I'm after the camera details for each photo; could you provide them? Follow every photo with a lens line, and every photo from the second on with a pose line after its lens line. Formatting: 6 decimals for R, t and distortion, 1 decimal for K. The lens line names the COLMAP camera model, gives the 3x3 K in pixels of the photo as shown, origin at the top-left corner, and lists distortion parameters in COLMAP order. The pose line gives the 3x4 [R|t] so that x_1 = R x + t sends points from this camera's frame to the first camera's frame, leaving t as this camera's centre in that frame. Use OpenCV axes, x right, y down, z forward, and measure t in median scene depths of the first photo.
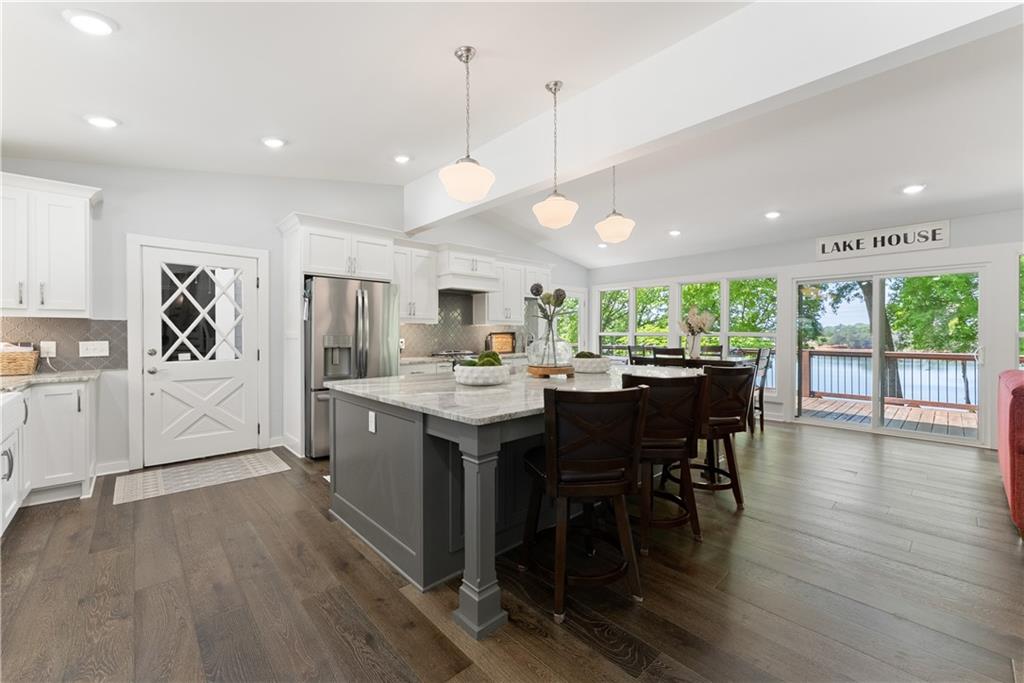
lens RADIAL K [[419.0, 0, 517.9], [0, 419.0, 334.1], [0, 0, 1]] dist [0.000644, 0.000135]
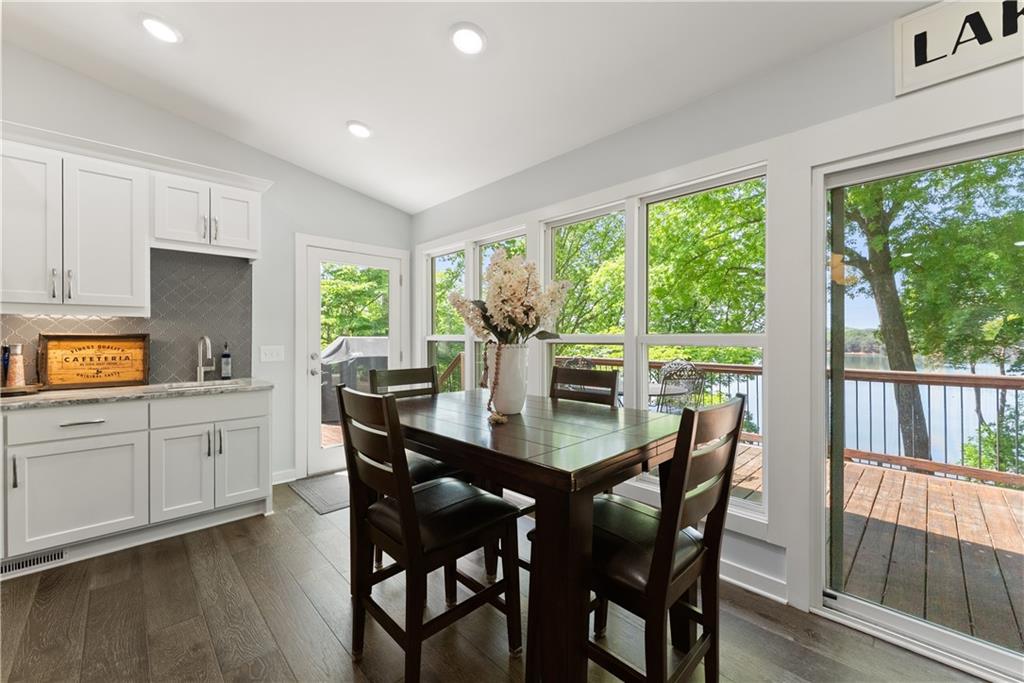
lens RADIAL K [[419.0, 0, 509.8], [0, 419.0, 336.9], [0, 0, 1]] dist [0.000644, 0.000135]
pose [[0.999977, -0.003023, 0.006133, 0.292722], [0.003044, 0.999990, -0.003367, 0.000729], [-0.006122, 0.003385, 0.999976, 0.474973]]
